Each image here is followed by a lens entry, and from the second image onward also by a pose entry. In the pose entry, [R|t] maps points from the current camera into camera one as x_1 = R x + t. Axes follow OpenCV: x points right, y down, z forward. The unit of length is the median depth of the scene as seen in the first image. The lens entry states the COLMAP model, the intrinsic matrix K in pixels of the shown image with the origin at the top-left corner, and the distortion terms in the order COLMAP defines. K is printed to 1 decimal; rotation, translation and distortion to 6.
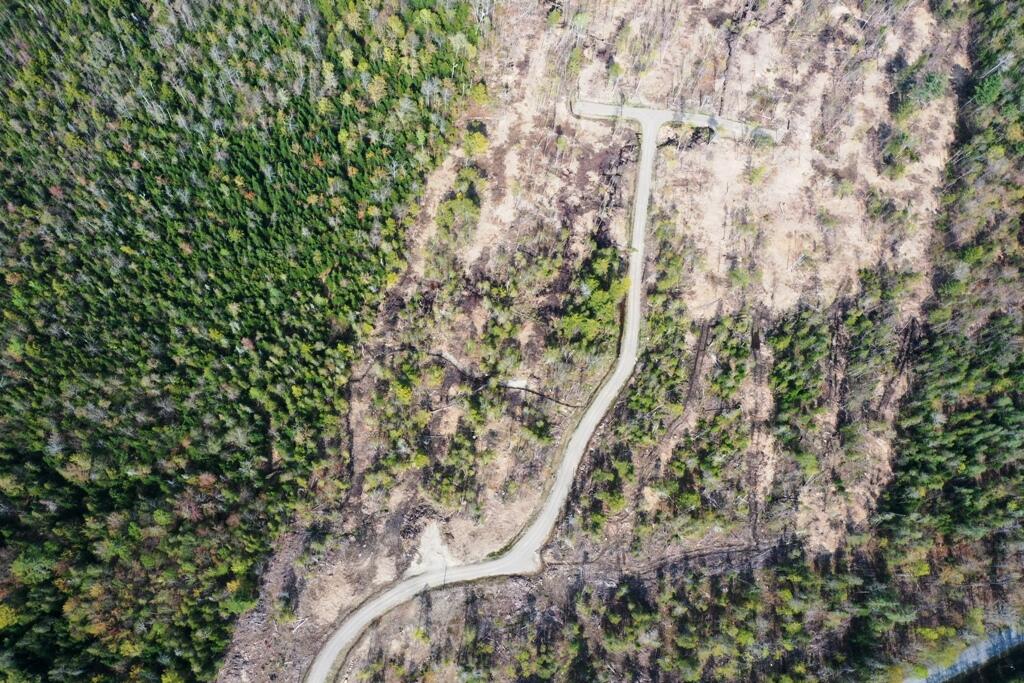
lens RADIAL K [[804.8, 0, 515.7], [0, 804.8, 336.5], [0, 0, 1]] dist [0.012730, -0.003845]
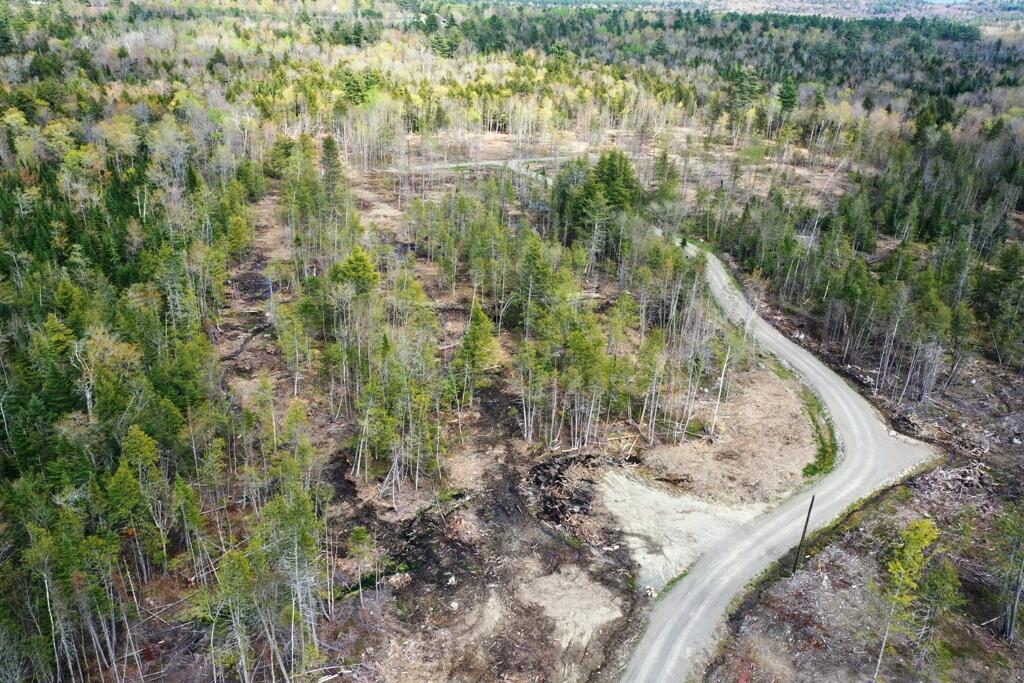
lens RADIAL K [[804.8, 0, 508.6], [0, 804.8, 339.4], [0, 0, 1]] dist [0.012730, -0.003845]
pose [[0.861112, -0.239289, 0.448584, -0.248985], [0.490753, 0.621753, -0.610398, 0.349590], [-0.132847, 0.745764, 0.652830, 0.710417]]
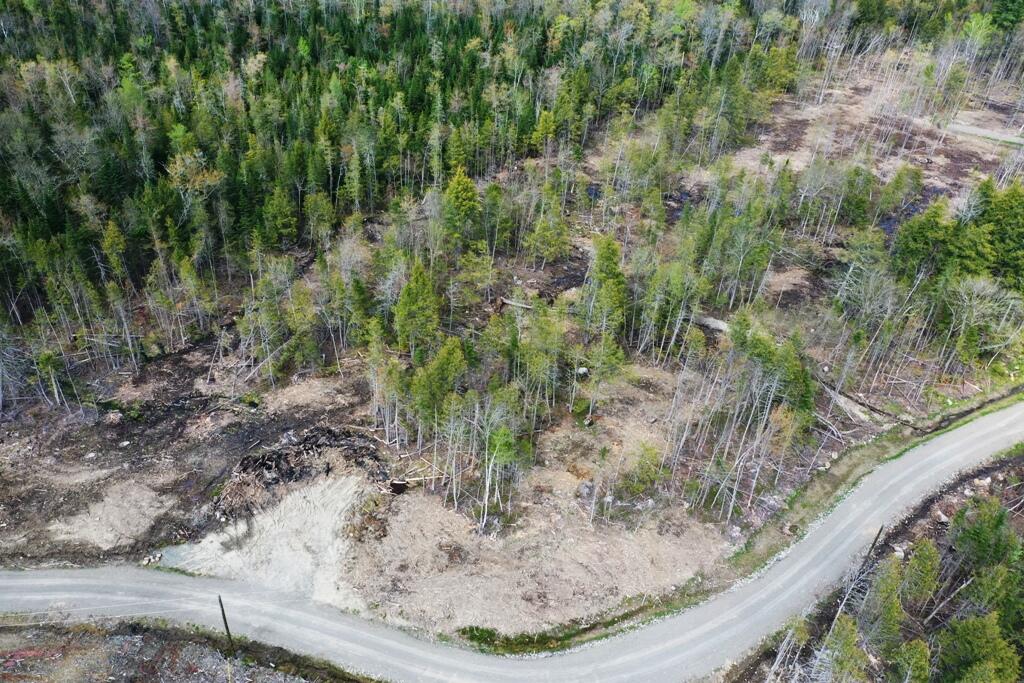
lens RADIAL K [[804.8, 0, 508.8], [0, 804.8, 346.6], [0, 0, 1]] dist [0.012730, -0.003845]
pose [[0.901047, 0.246154, -0.357104, 0.041351], [-0.414171, 0.732743, -0.539954, 0.311927], [0.128753, 0.634426, 0.762185, 0.702367]]
